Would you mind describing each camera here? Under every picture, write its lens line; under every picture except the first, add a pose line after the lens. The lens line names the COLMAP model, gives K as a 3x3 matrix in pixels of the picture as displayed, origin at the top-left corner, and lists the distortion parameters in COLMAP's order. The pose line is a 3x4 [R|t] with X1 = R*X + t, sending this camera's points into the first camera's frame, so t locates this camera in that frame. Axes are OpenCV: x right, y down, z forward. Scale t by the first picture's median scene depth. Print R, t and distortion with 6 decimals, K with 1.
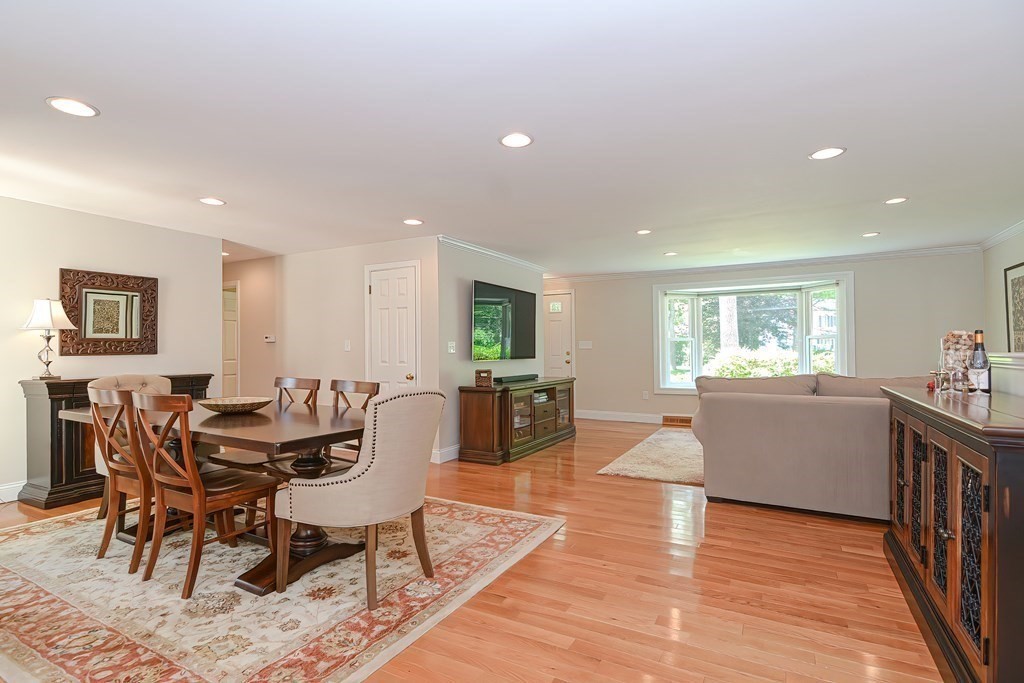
lens RADIAL K [[494.7, 0, 519.8], [0, 494.7, 340.7], [0, 0, 1]] dist [-0.000533, -0.004848]
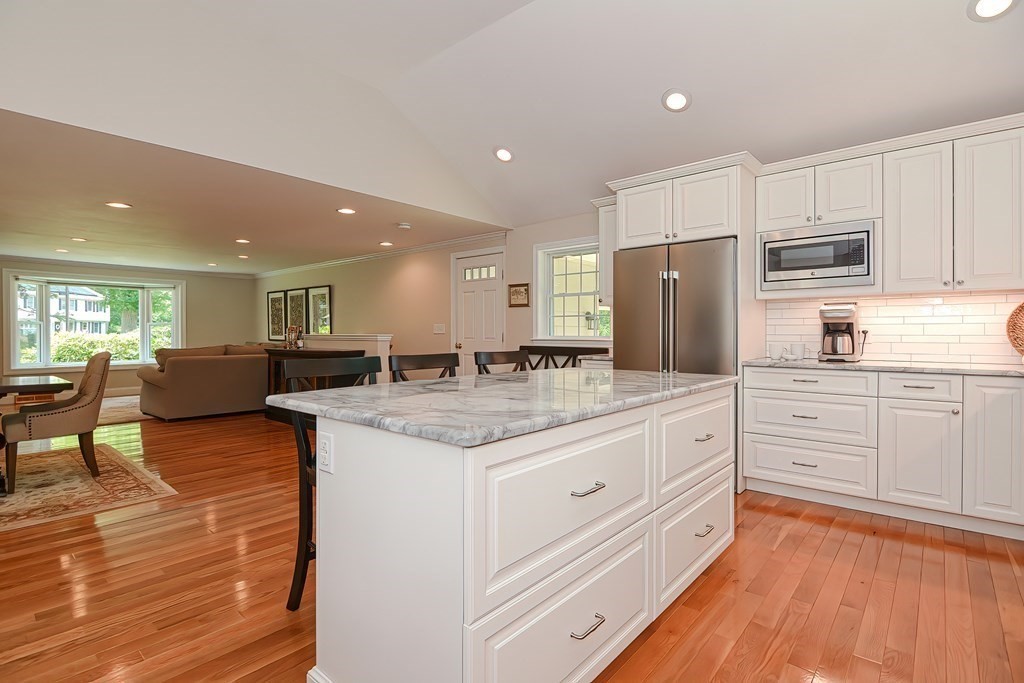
lens RADIAL K [[494.7, 0, 505.4], [0, 494.7, 335.9], [0, 0, 1]] dist [-0.000533, -0.004848]
pose [[0.224784, 0.001960, 0.974407, -1.109373], [-0.023760, 0.999712, 0.003470, -0.002866], [-0.974119, -0.023932, 0.224766, -0.564738]]
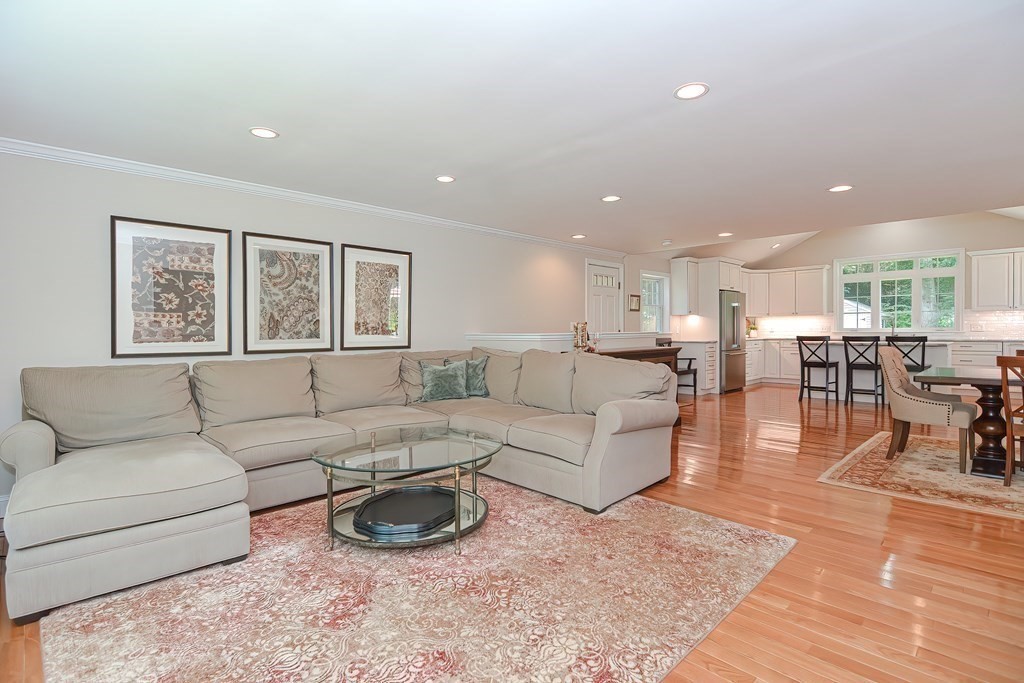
lens RADIAL K [[494.7, 0, 512.7], [0, 494.7, 336.5], [0, 0, 1]] dist [-0.000533, -0.004848]
pose [[-0.953004, 0.009193, 0.302819, 0.423727], [0.007051, 0.999942, -0.008163, 0.040157], [-0.302876, -0.005644, -0.953013, 2.279449]]
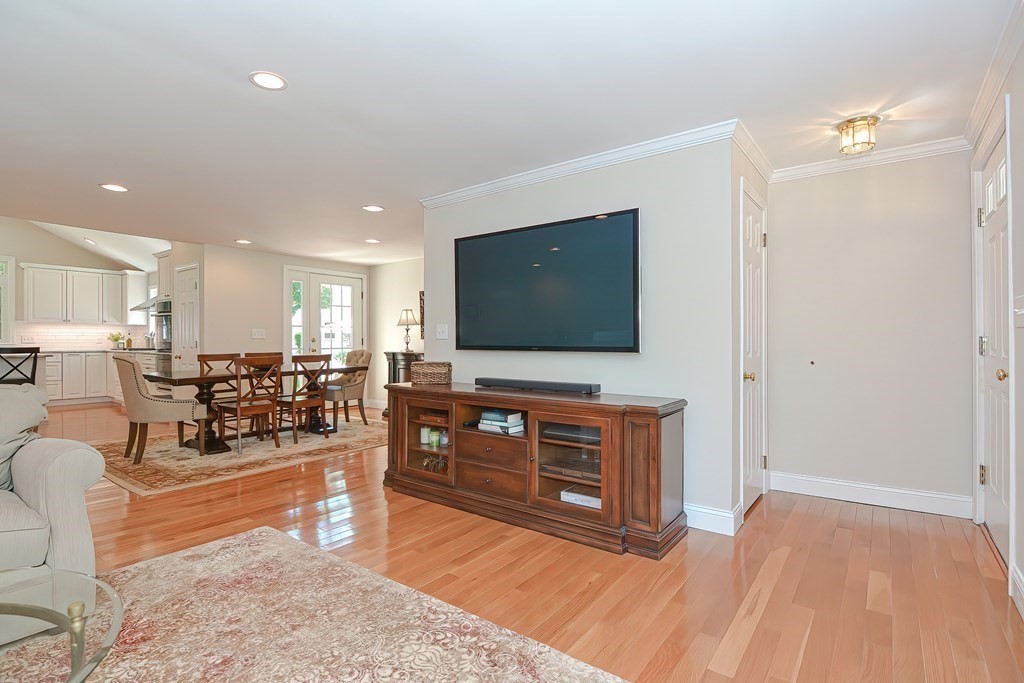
lens RADIAL K [[494.7, 0, 503.4], [0, 494.7, 341.0], [0, 0, 1]] dist [-0.000533, -0.004848]
pose [[-0.154422, 0.004255, -0.987996, 1.032706], [0.022113, 0.999755, 0.000849, 0.048703], [0.987757, -0.021716, -0.154479, 1.925468]]
